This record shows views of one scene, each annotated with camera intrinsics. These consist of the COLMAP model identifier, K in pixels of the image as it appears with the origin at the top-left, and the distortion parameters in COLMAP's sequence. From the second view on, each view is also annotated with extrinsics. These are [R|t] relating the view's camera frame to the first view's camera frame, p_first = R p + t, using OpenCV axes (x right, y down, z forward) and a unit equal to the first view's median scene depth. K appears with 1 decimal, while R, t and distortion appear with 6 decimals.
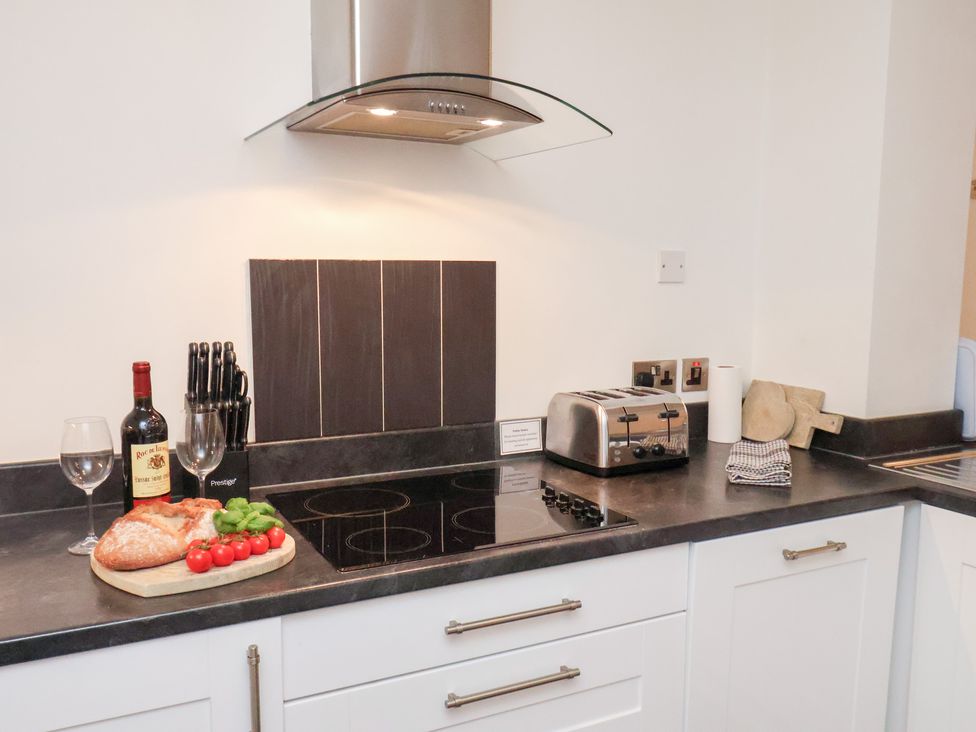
lens RADIAL K [[884.7, 0, 488.8], [0, 884.7, 394.4], [0, 0, 1]] dist [0.005598, 0.004595]
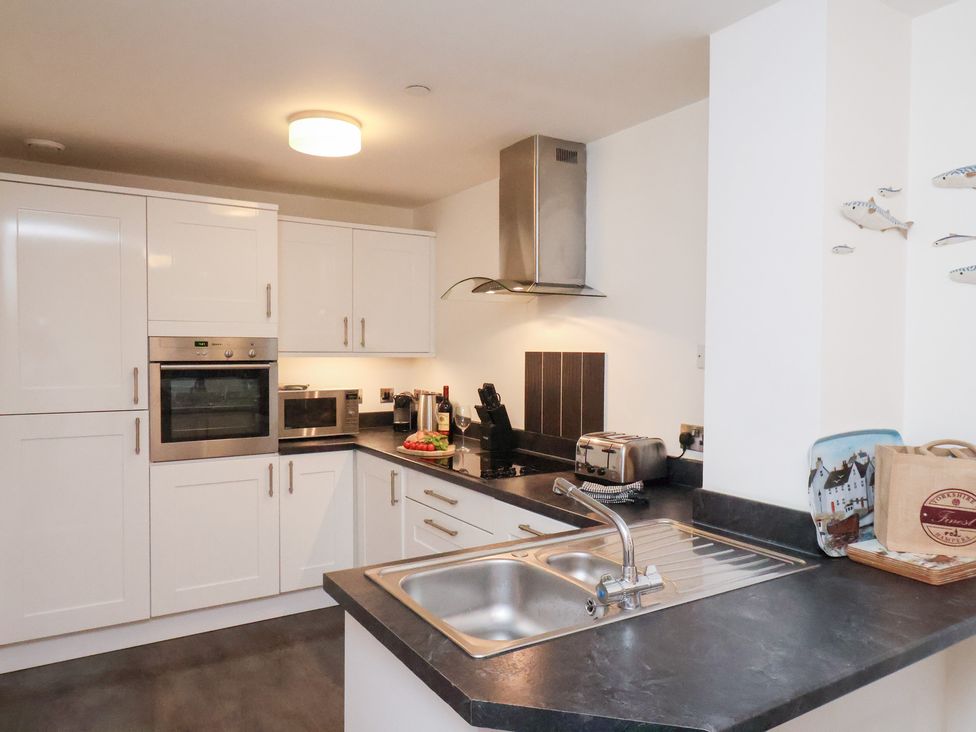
lens RADIAL K [[688.6, 0, 487.1], [0, 688.6, 369.0], [0, 0, 1]] dist [0.007036, 0.002012]
pose [[0.083974, 0.030089, -0.996014, 1.450969], [-0.147215, 0.988950, 0.017464, -0.113522], [0.985533, 0.145161, 0.087476, 0.687463]]
